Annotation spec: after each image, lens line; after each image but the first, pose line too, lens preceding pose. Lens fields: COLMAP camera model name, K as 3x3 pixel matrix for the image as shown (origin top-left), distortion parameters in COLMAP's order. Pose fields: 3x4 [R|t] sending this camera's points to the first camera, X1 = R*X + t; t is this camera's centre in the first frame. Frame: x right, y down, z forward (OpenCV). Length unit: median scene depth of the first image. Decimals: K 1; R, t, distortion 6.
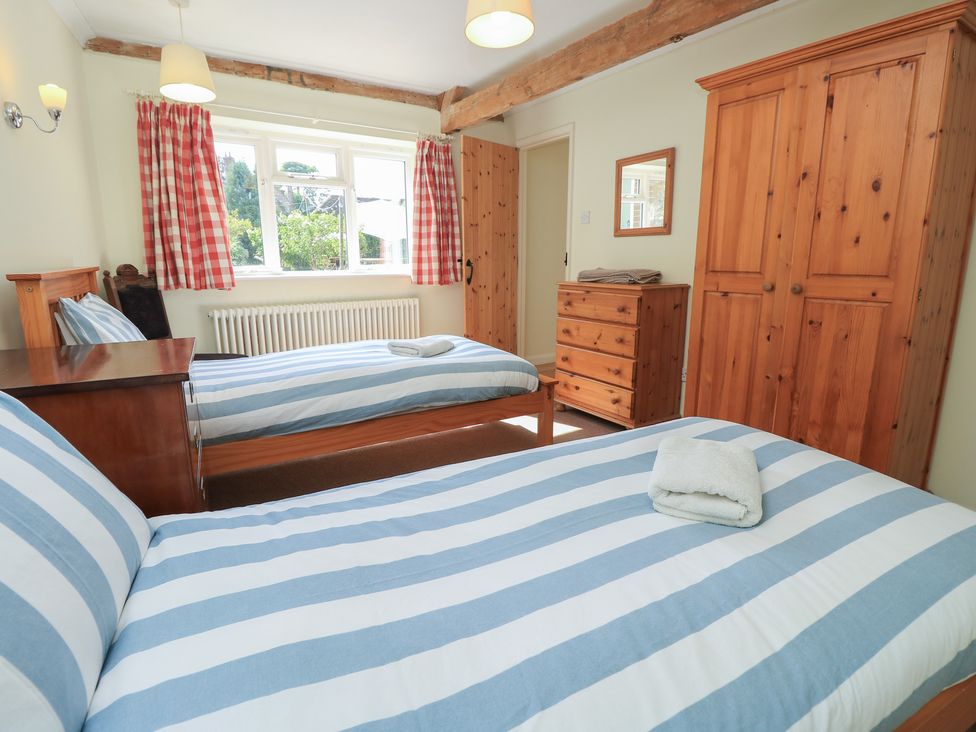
lens RADIAL K [[529.5, 0, 474.2], [0, 529.5, 368.0], [0, 0, 1]] dist [-0.011326, -0.010696]
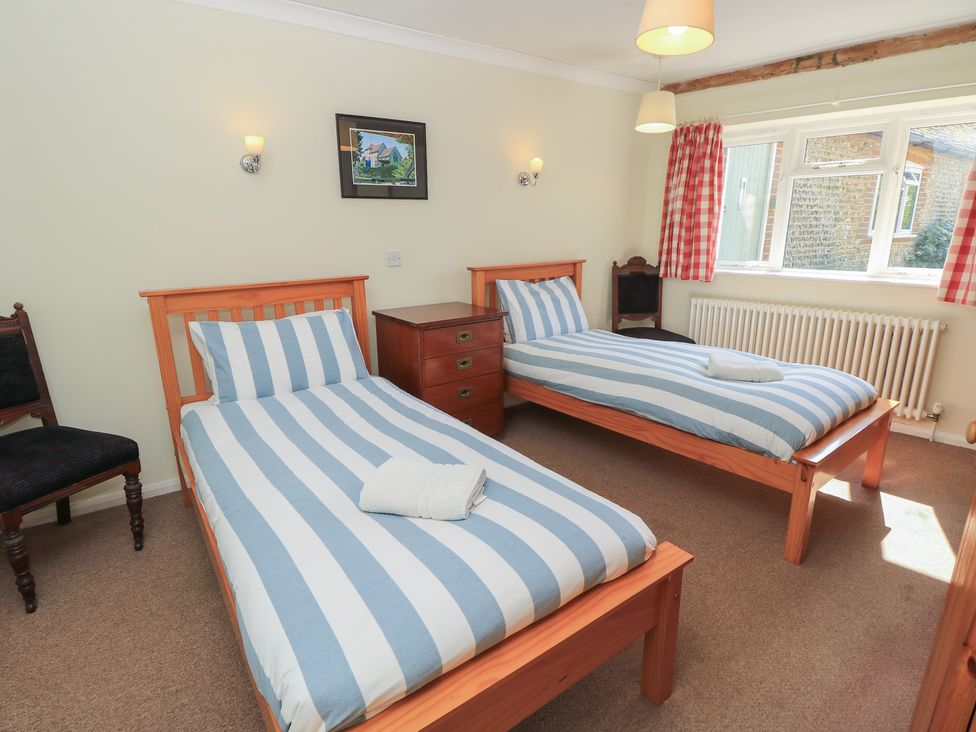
lens RADIAL K [[529.5, 0, 467.8], [0, 529.5, 364.6], [0, 0, 1]] dist [-0.011326, -0.010696]
pose [[0.116042, 0.251891, -0.960773, 0.648297], [-0.188099, 0.955377, 0.227758, -0.149096], [0.975271, 0.154291, 0.158244, 0.366123]]
